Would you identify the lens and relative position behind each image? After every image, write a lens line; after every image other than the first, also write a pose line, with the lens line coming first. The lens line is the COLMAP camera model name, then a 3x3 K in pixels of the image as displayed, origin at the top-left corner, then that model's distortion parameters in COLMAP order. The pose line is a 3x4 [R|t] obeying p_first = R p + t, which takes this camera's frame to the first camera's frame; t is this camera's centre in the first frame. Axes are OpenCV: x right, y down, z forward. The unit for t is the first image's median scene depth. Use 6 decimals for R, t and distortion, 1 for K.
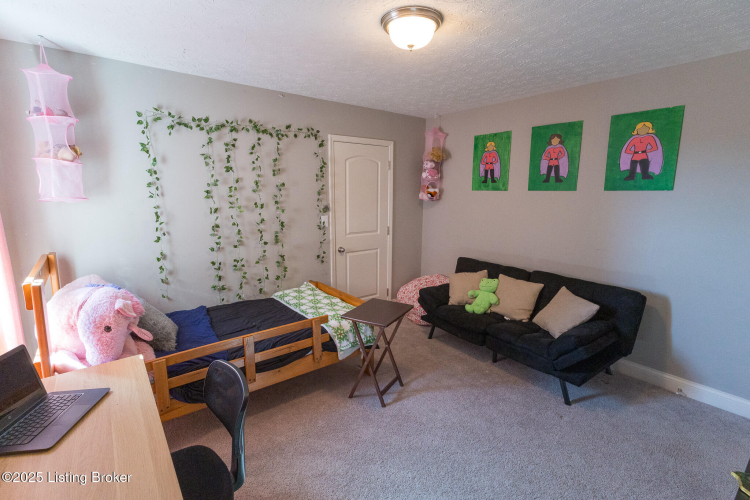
lens RADIAL K [[352.7, 0, 367.4], [0, 352.7, 249.5], [0, 0, 1]] dist [0.002583, 0.001122]
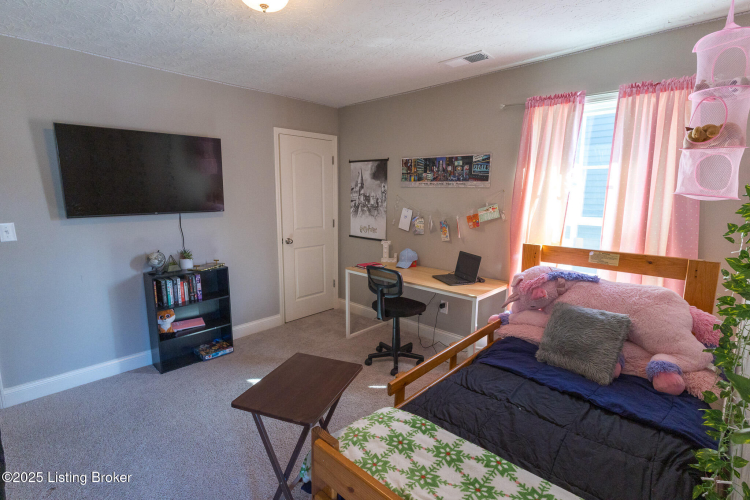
lens RADIAL K [[357.8, 0, 371.8], [0, 357.8, 250.0], [0, 0, 1]] dist [0.001944, 0.001300]
pose [[-0.986070, 0.015775, -0.165583, 0.004090], [-0.040082, 0.943621, 0.328592, -0.178544], [0.161432, 0.330651, -0.929844, 1.143583]]
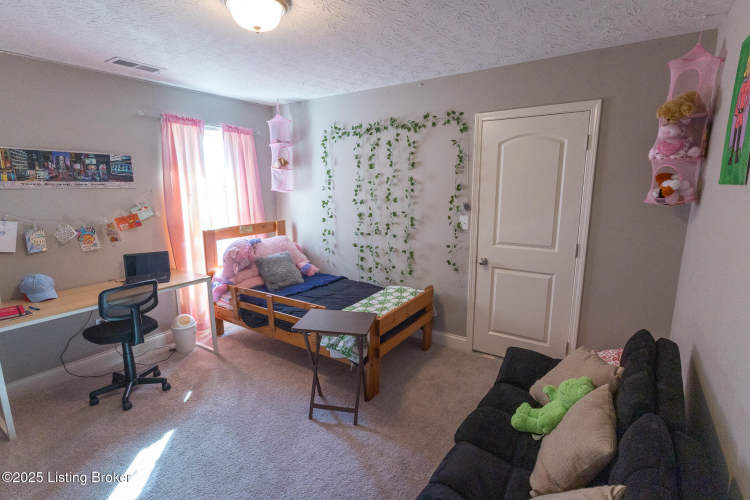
lens RADIAL K [[357.8, 0, 371.8], [0, 357.8, 250.0], [0, 0, 1]] dist [0.001944, 0.001300]
pose [[0.314004, 0.169244, -0.934215, 0.662139], [-0.155852, 0.979824, 0.125122, -0.096698], [0.936543, 0.106311, 0.334045, 0.580478]]
